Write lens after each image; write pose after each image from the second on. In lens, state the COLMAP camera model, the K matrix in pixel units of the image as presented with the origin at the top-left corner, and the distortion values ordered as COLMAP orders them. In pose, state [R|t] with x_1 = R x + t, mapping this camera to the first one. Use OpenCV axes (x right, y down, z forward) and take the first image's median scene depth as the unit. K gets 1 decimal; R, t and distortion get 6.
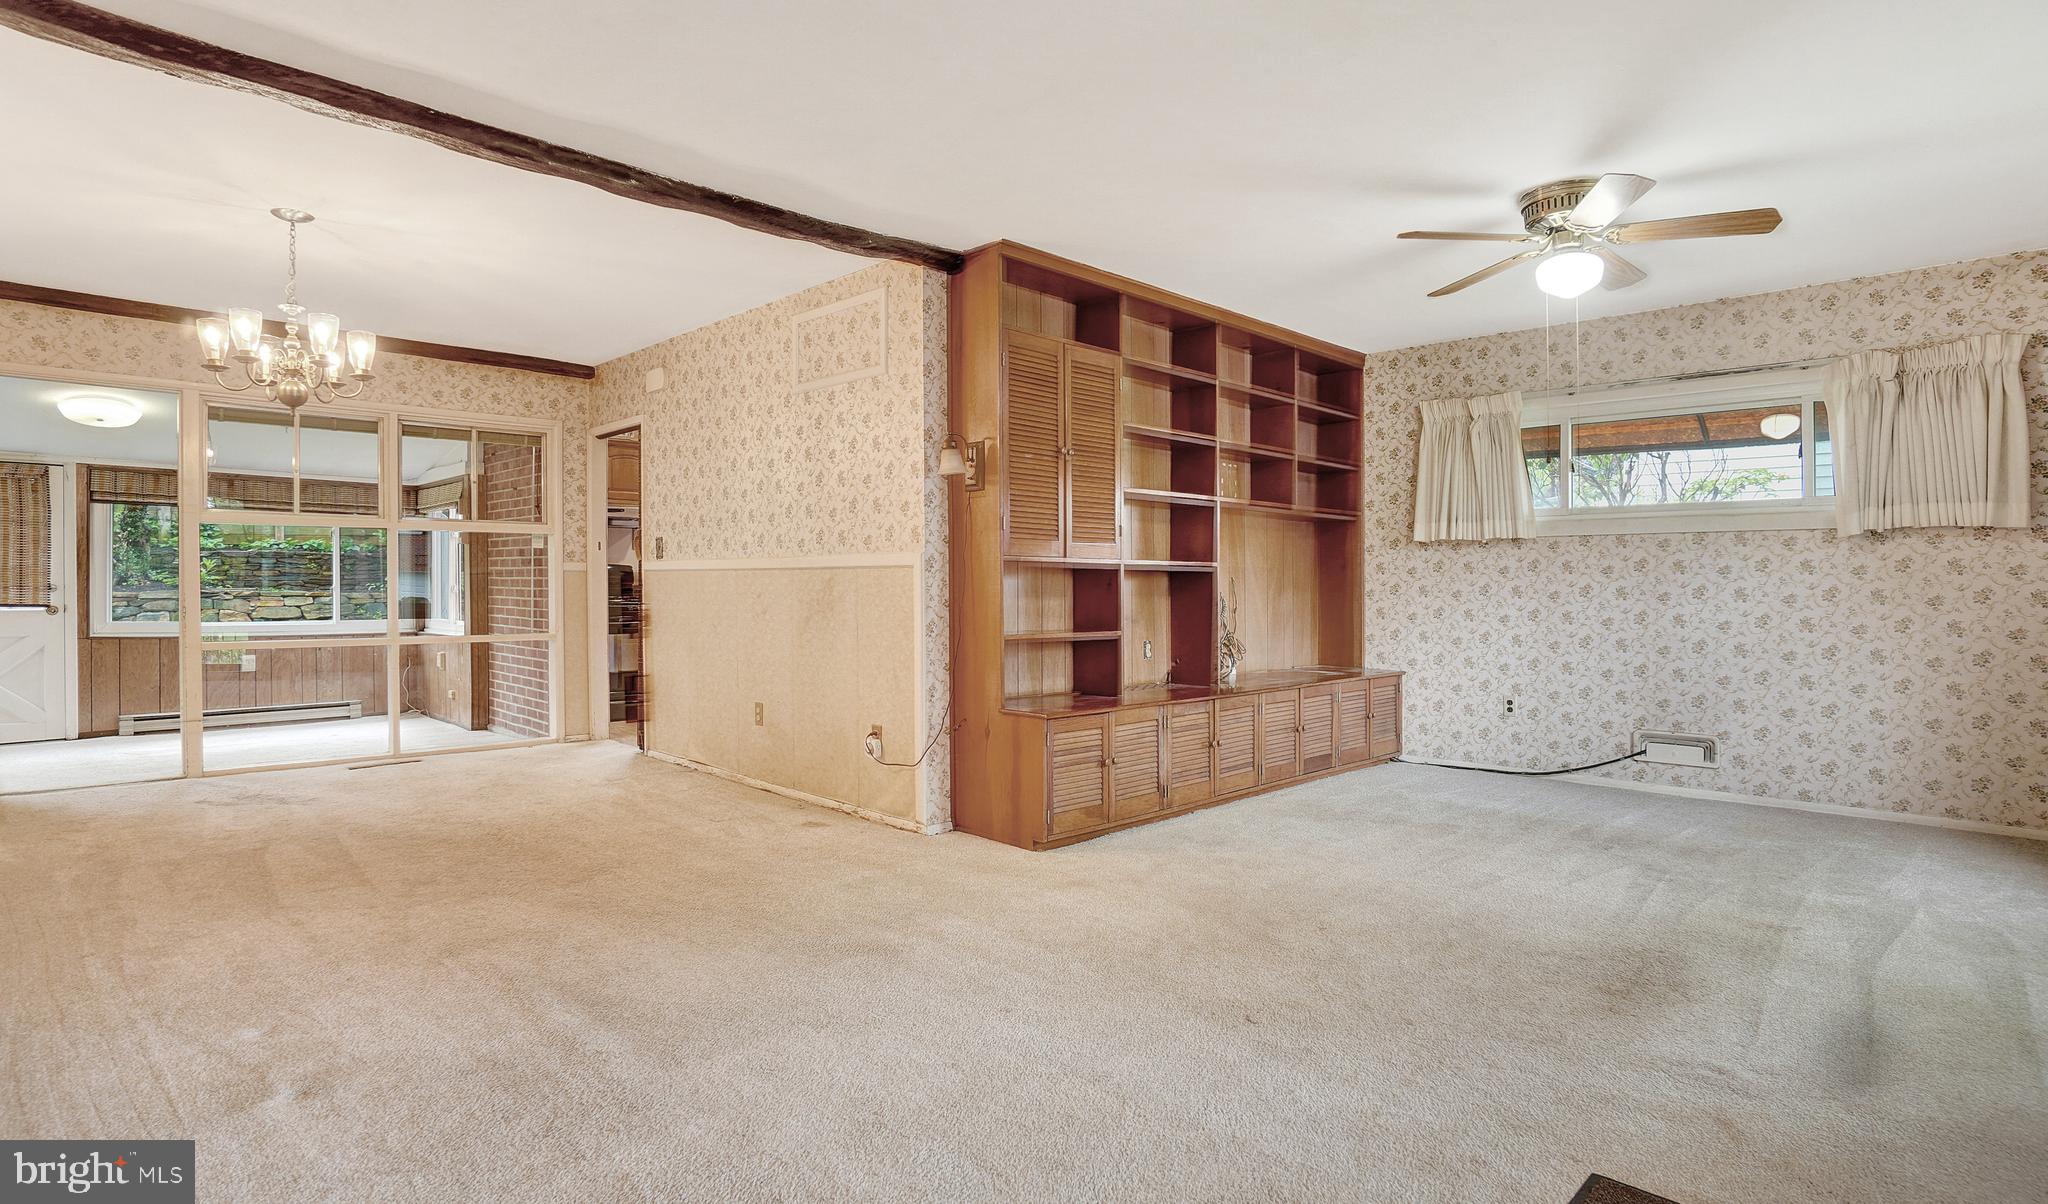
lens RADIAL K [[1000.4, 0, 1019.5], [0, 1000.4, 594.1], [0, 0, 1]] dist [0.000938, -0.000271]
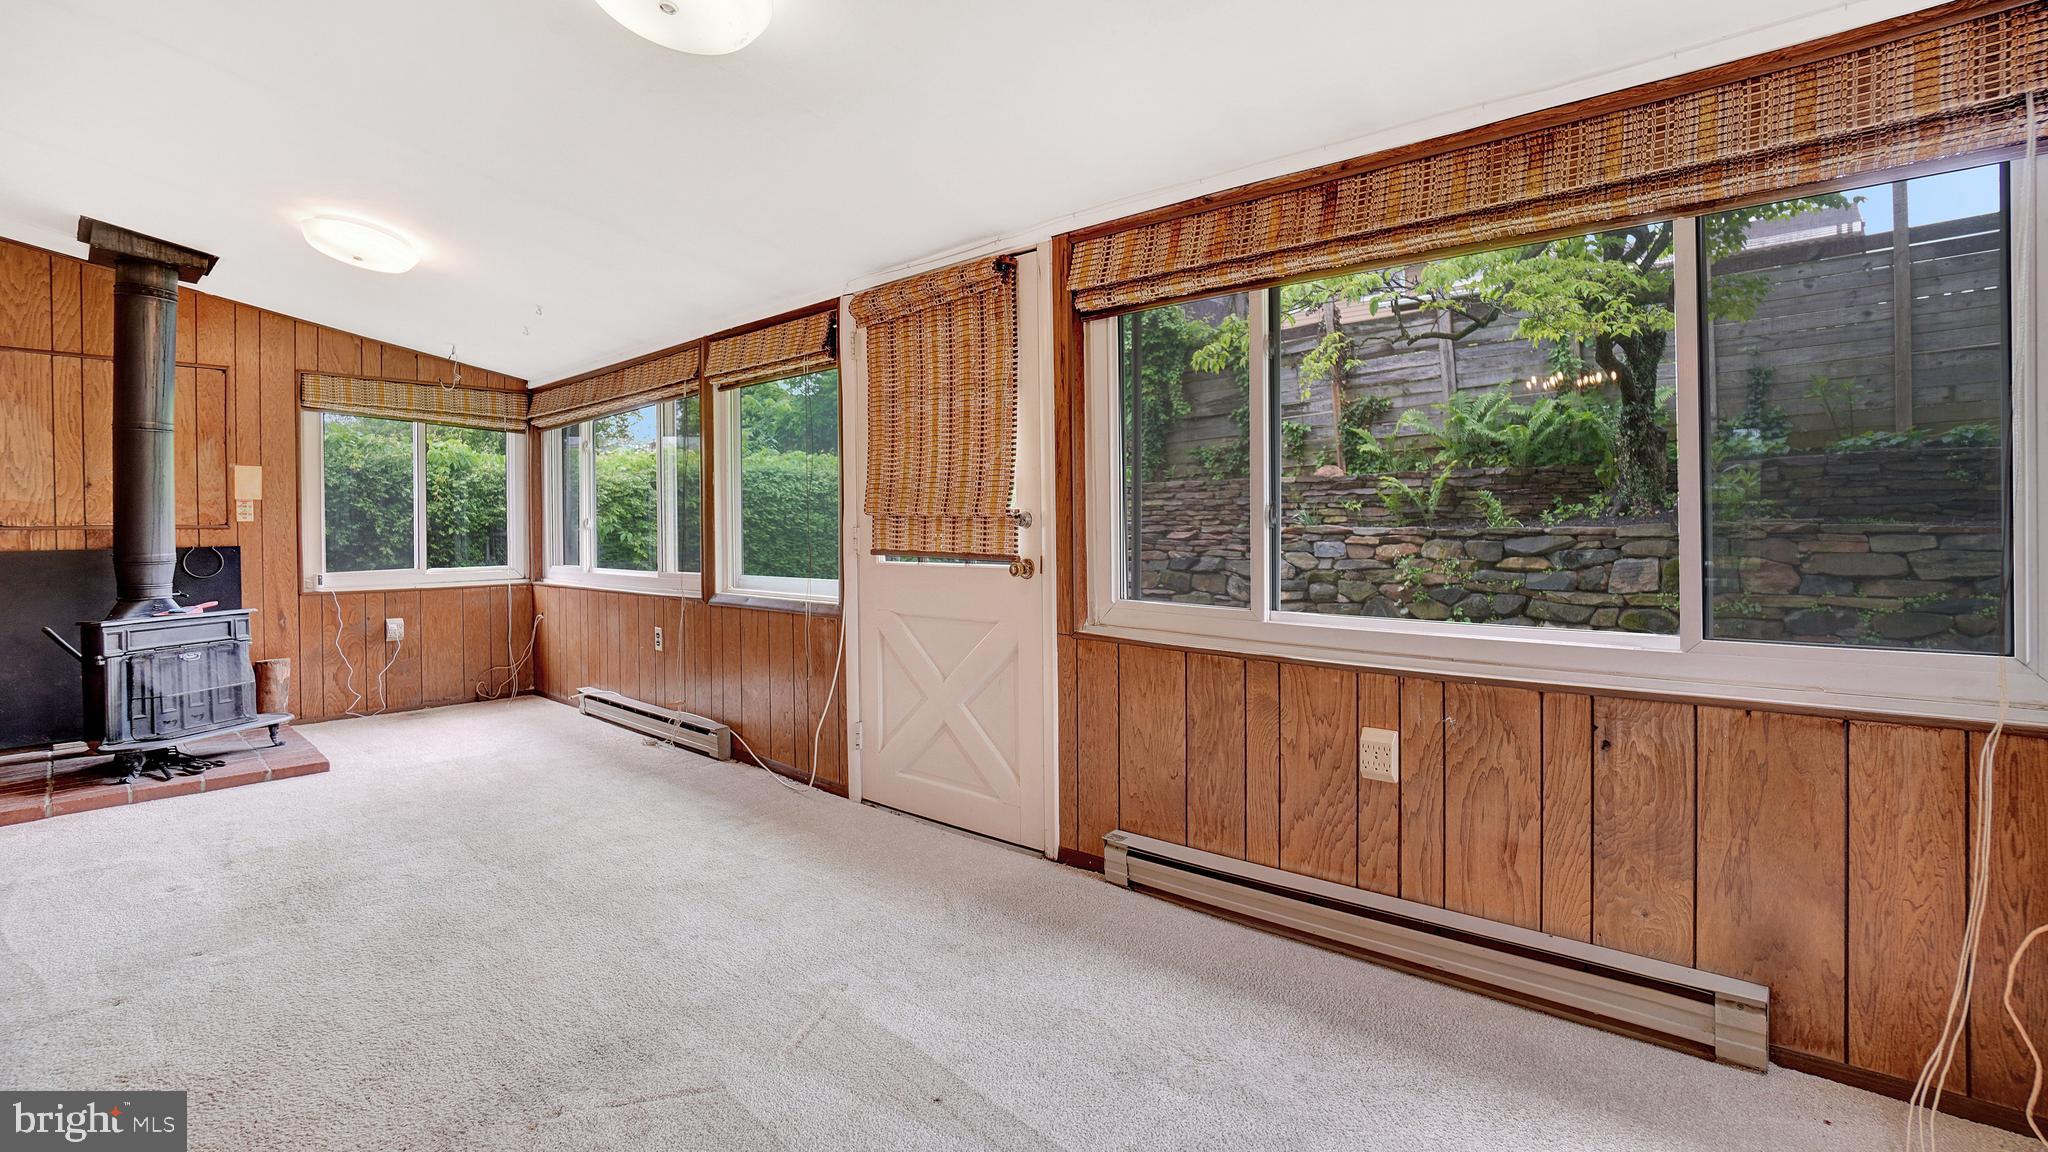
lens RADIAL K [[915.5, 0, 988.3], [0, 915.5, 533.2], [0, 0, 1]] dist [-0.020384, 0.000135]
pose [[0.051035, 0.005049, -0.998684, -0.528355], [0.001472, 0.999986, 0.005131, -0.002062], [0.998696, -0.001732, 0.051027, 0.928109]]
